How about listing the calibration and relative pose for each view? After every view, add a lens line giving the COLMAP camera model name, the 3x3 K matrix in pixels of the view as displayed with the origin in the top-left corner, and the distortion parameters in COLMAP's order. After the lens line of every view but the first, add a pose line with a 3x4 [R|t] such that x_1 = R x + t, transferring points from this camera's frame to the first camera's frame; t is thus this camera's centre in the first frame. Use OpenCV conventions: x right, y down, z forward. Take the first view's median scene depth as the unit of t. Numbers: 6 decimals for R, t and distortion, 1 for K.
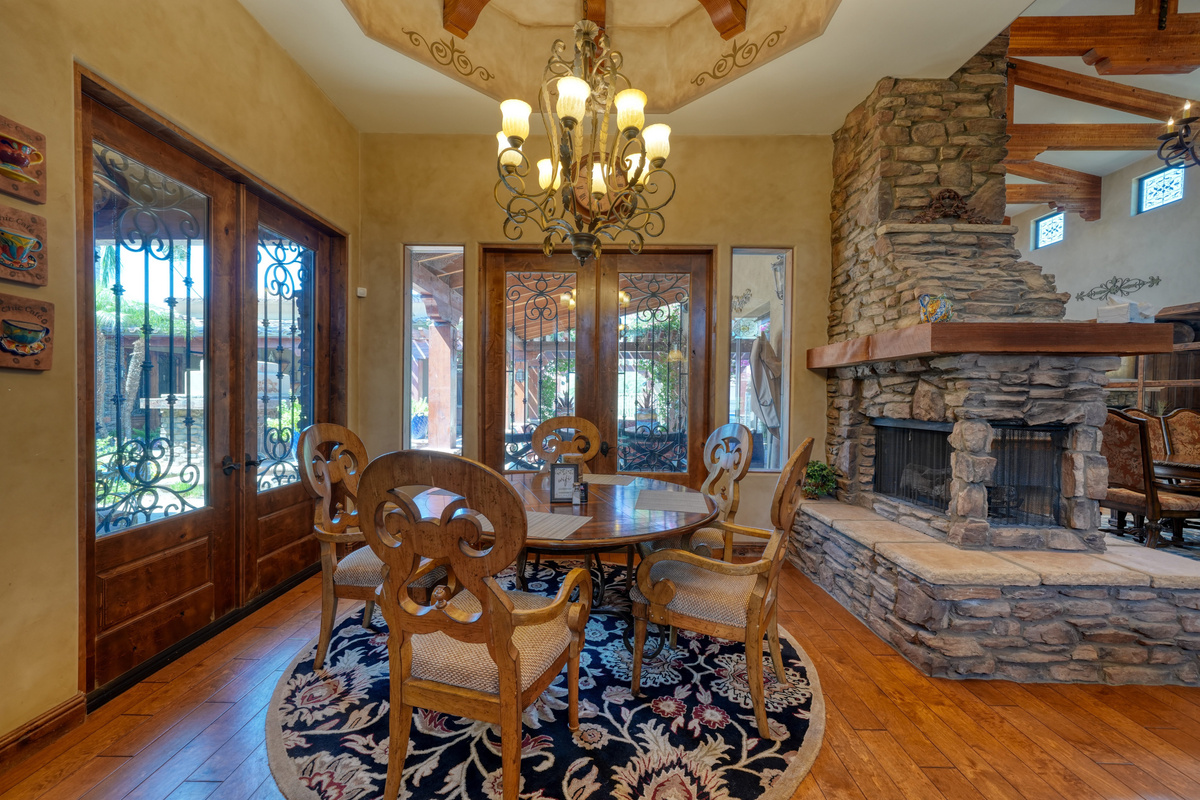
lens RADIAL K [[480.7, 0, 599.2], [0, 480.7, 402.2], [0, 0, 1]] dist [0.000818, 0.000209]
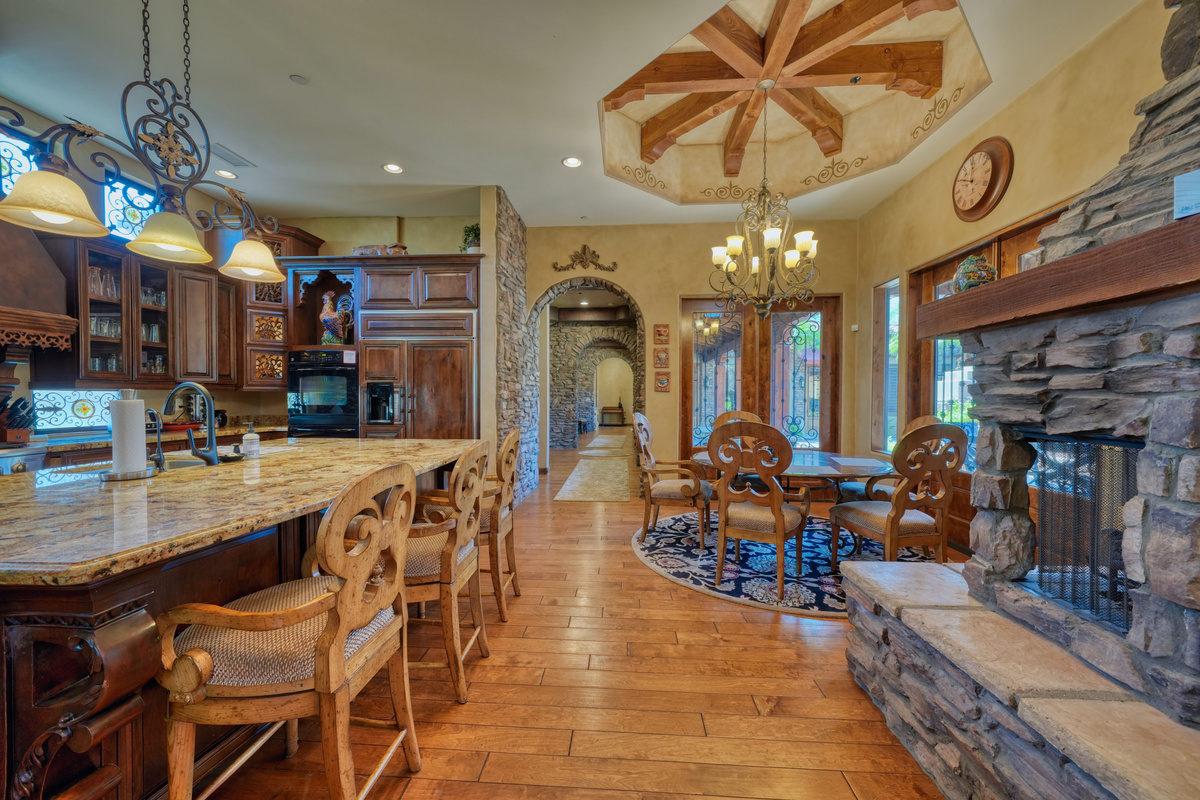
lens RADIAL K [[480.7, 0, 594.8], [0, 480.7, 400.2], [0, 0, 1]] dist [0.000818, 0.000209]
pose [[-0.066630, -0.006036, -0.997759, 1.905439], [-0.012304, 0.999911, -0.005227, 0.018219], [0.997702, 0.011928, -0.066699, 0.571853]]
